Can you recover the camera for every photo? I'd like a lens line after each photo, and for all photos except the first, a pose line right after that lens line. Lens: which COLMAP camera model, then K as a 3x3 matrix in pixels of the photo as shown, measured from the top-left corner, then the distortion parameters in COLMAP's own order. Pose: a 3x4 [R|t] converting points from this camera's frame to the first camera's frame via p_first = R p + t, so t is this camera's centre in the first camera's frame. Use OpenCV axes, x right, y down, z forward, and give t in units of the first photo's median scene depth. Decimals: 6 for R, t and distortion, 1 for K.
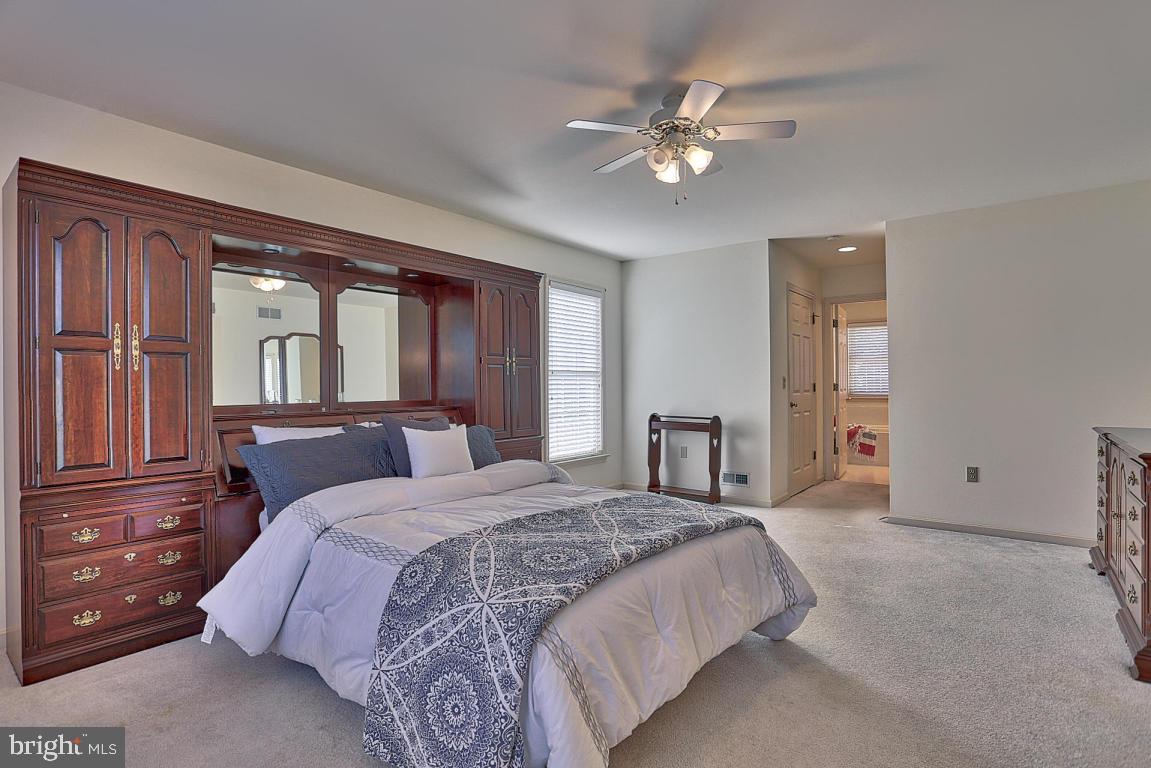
lens RADIAL K [[575.0, 0, 582.5], [0, 575.0, 388.5], [0, 0, 1]] dist [-0.077377, 0.031715]
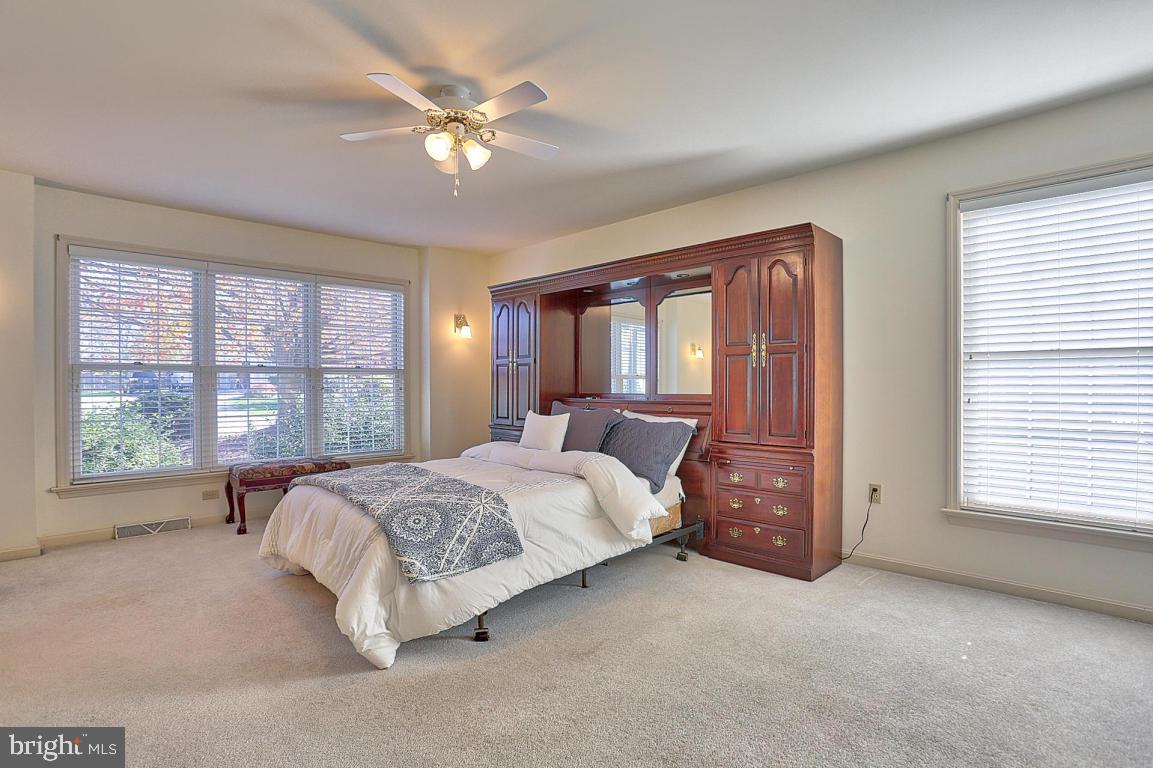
lens RADIAL K [[576.0, 0, 583.5], [0, 576.0, 388.5], [0, 0, 1]] dist [-0.077377, 0.031715]
pose [[-0.113854, 0.015441, -0.993377, 0.744310], [0.001236, 0.999881, 0.015401, -0.005435], [0.993497, 0.000525, -0.113860, 0.886962]]
